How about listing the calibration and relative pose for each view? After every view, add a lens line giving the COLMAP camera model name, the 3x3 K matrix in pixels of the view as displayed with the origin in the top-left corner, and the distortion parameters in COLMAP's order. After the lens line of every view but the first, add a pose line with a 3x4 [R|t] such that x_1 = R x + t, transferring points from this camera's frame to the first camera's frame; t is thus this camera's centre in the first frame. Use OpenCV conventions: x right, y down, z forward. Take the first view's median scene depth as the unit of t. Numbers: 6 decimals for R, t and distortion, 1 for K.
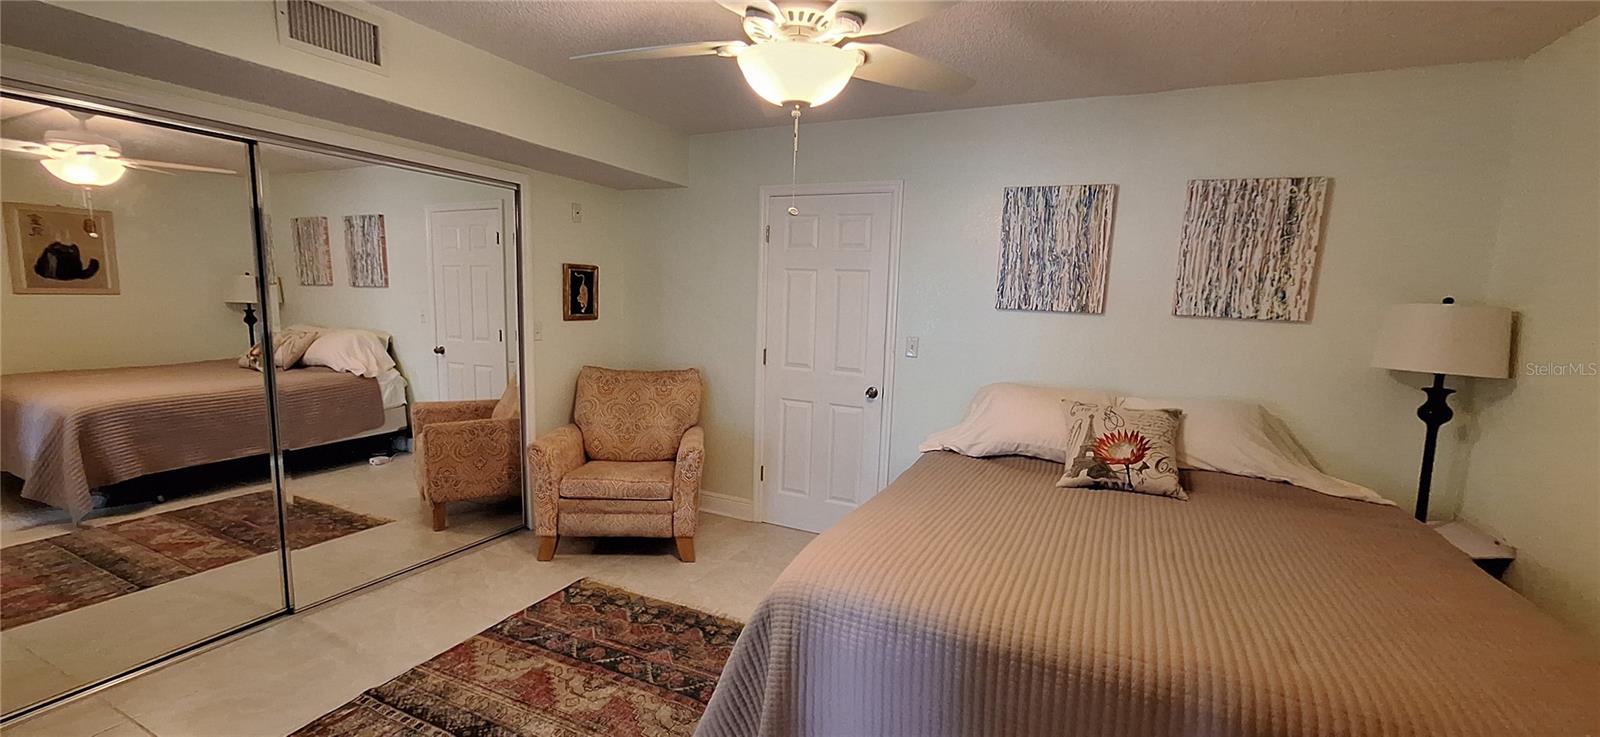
lens RADIAL K [[639.2, 0, 801.7], [0, 639.2, 376.0], [0, 0, 1]] dist [-0.001769, 0.000695]
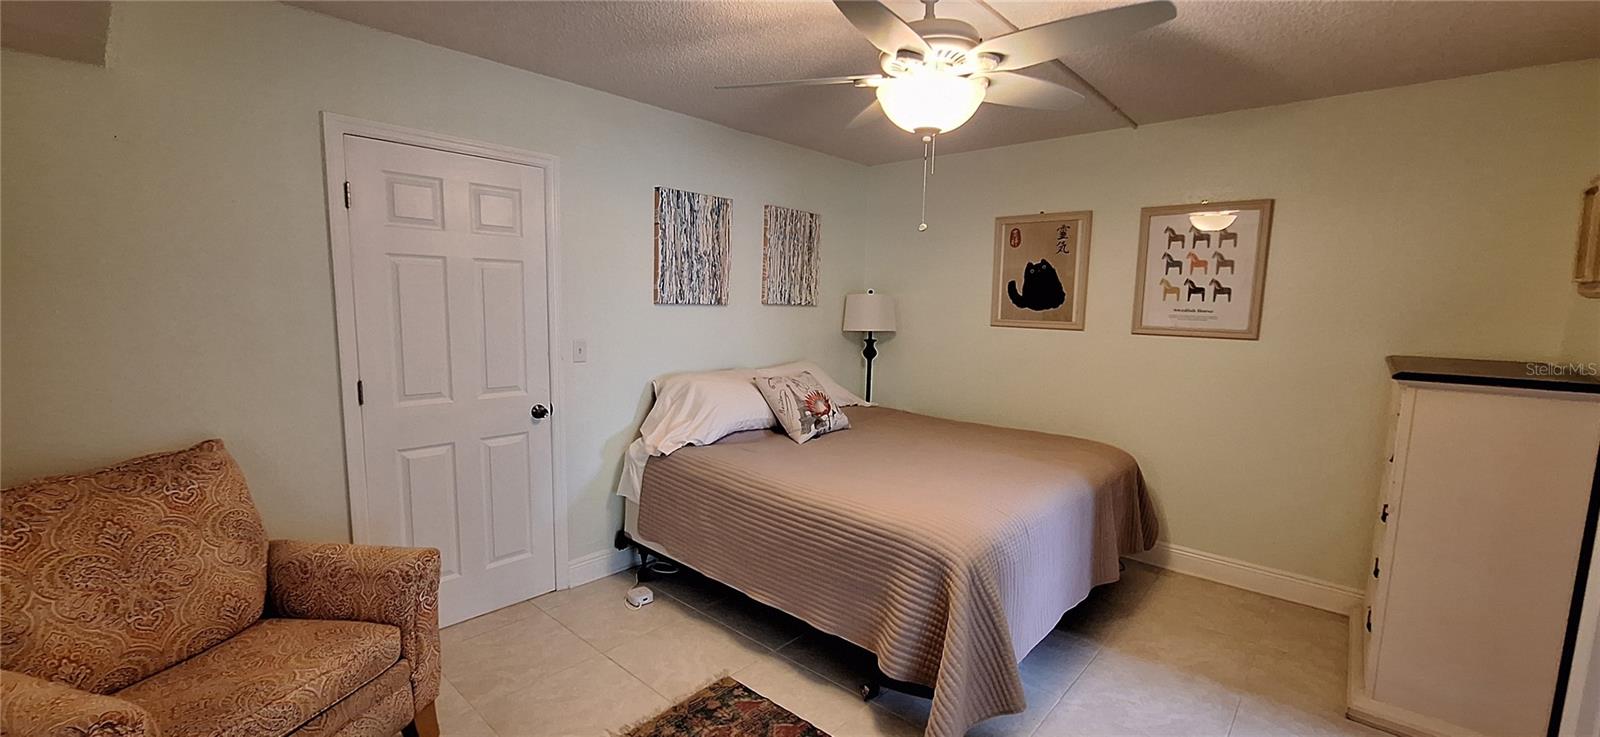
lens RADIAL K [[639.2, 0, 801.7], [0, 639.2, 376.0], [0, 0, 1]] dist [-0.001769, 0.000695]
pose [[0.289166, -0.149590, 0.945519, -0.658600], [0.103247, 0.986827, 0.124549, -0.100391], [-0.951695, 0.061607, 0.300801, 0.503888]]
